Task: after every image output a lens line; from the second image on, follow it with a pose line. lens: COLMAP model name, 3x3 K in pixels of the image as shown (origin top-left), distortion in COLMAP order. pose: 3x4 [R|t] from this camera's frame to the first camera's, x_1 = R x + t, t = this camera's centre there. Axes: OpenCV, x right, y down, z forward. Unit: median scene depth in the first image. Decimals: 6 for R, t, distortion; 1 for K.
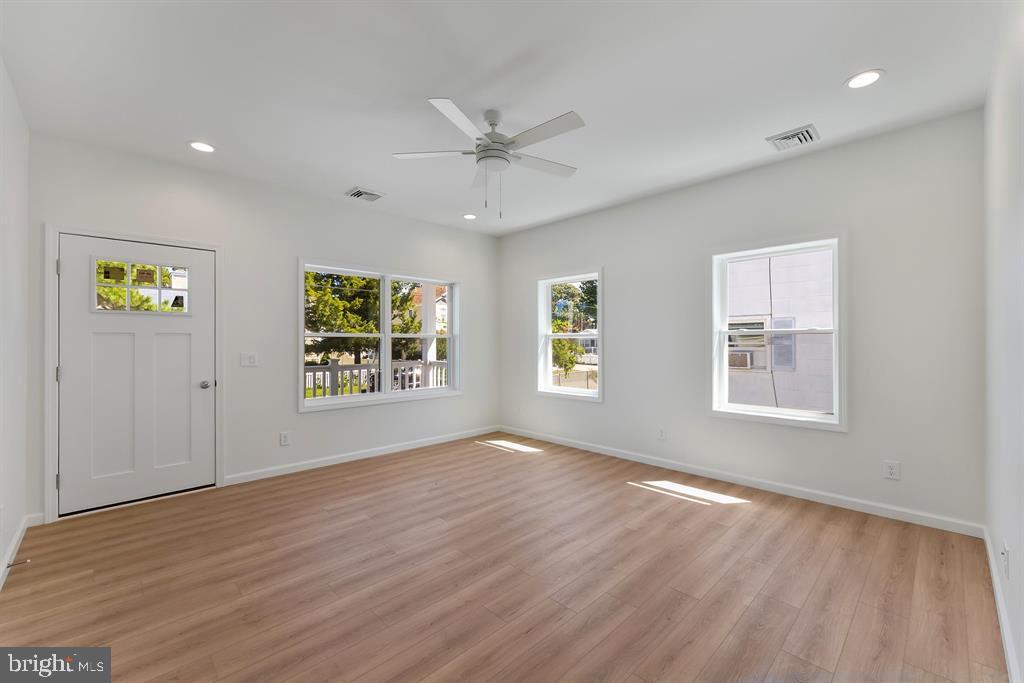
lens RADIAL K [[422.7, 0, 519.4], [0, 422.7, 339.8], [0, 0, 1]] dist [-0.002063, -0.000681]
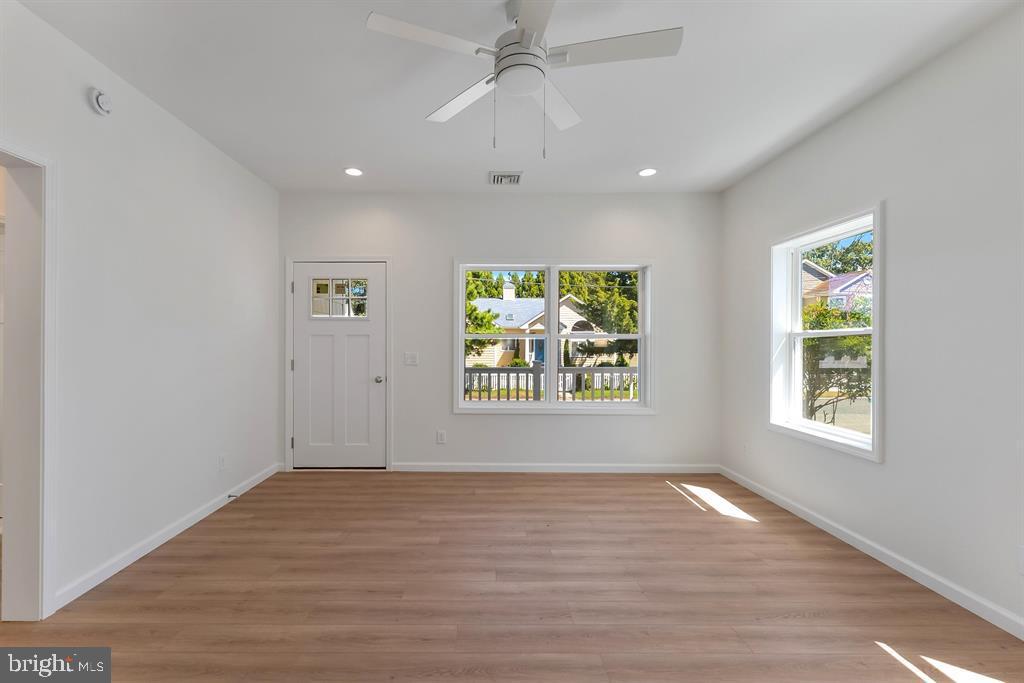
lens RADIAL K [[441.7, 0, 477.2], [0, 441.7, 342.5], [0, 0, 1]] dist [-0.002403, -0.000781]
pose [[0.705751, 0.005033, -0.708442, 0.287717], [-0.002360, 0.999986, 0.004754, -0.000468], [0.708456, -0.001683, 0.705753, 0.333926]]
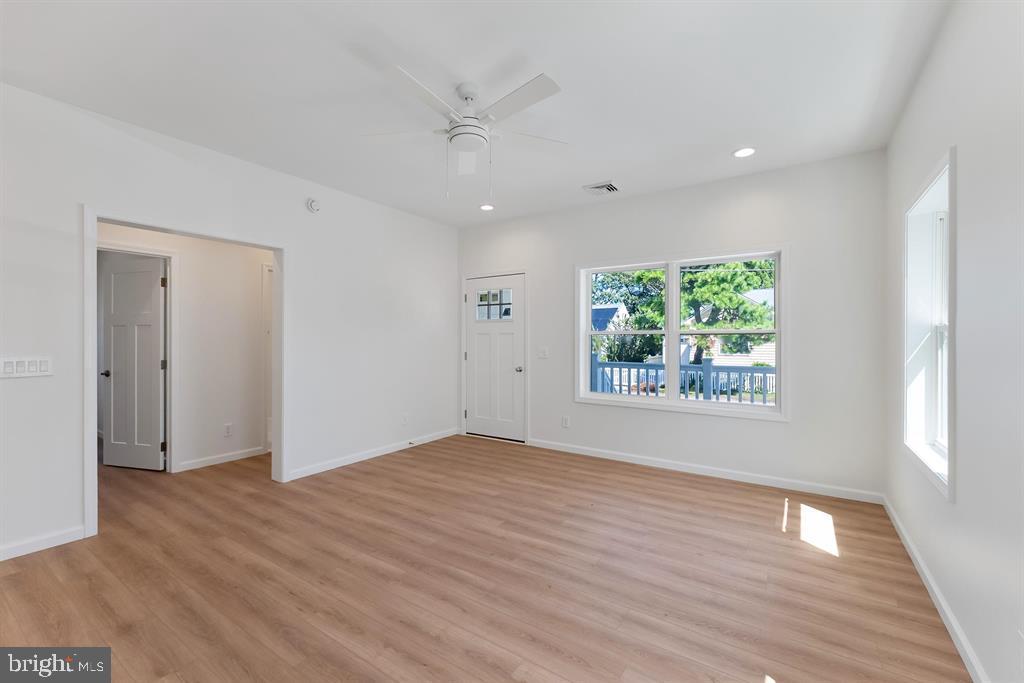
lens RADIAL K [[422.7, 0, 506.0], [0, 422.7, 339.2], [0, 0, 1]] dist [-0.002063, -0.000681]
pose [[0.194512, 0.004785, -0.980888, 0.615586], [0.001324, 0.999986, 0.005140, -0.001462], [0.980899, -0.002298, 0.194503, 0.663206]]
